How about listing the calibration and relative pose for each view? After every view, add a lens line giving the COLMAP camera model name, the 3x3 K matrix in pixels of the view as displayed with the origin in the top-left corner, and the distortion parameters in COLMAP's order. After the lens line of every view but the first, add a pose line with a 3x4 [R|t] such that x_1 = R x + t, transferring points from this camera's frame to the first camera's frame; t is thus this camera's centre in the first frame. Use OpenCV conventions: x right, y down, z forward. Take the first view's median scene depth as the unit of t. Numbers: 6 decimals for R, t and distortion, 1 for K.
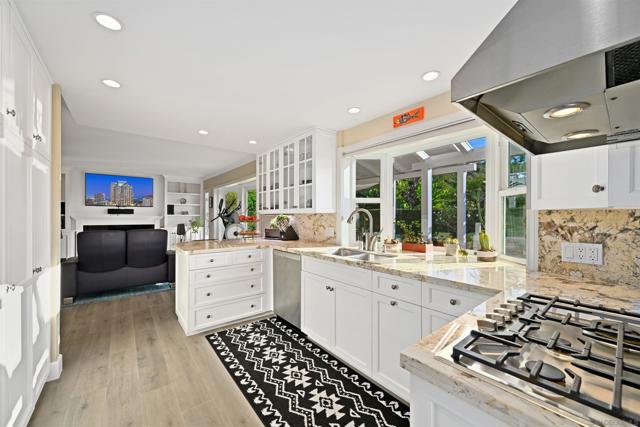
lens RADIAL K [[248.4, 0, 324.2], [0, 248.4, 215.7], [0, 0, 1]] dist [0.000291, 0.000037]
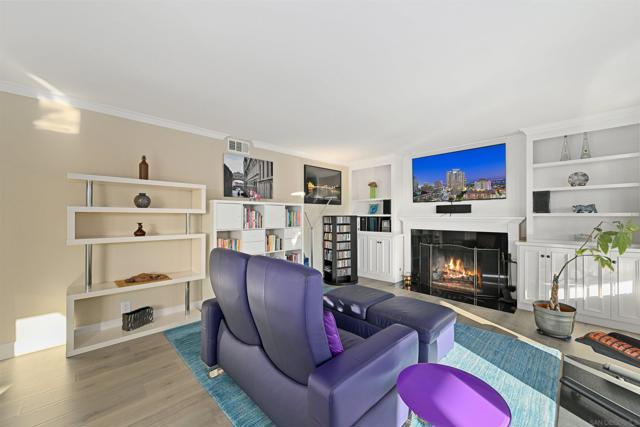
lens RADIAL K [[248.4, 0, 321.9], [0, 248.4, 213.3], [0, 0, 1]] dist [0.000291, 0.000037]
pose [[0.092389, -0.010677, -0.995666, -0.239746], [0.005236, 0.999934, -0.010237, -0.001902], [0.995709, -0.004268, 0.092439, 0.640003]]
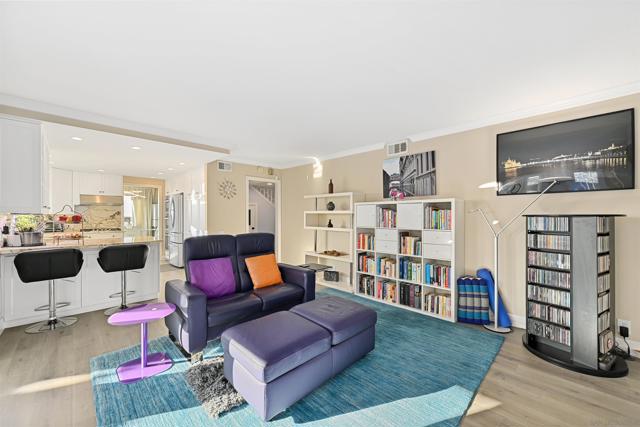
lens RADIAL K [[248.4, 0, 323.5], [0, 248.4, 214.1], [0, 0, 1]] dist [0.000291, 0.000037]
pose [[-0.994540, -0.002898, -0.104318, -0.587143], [-0.001607, 0.999921, -0.012460, 0.001559], [0.104346, -0.012224, -0.994466, 1.066947]]
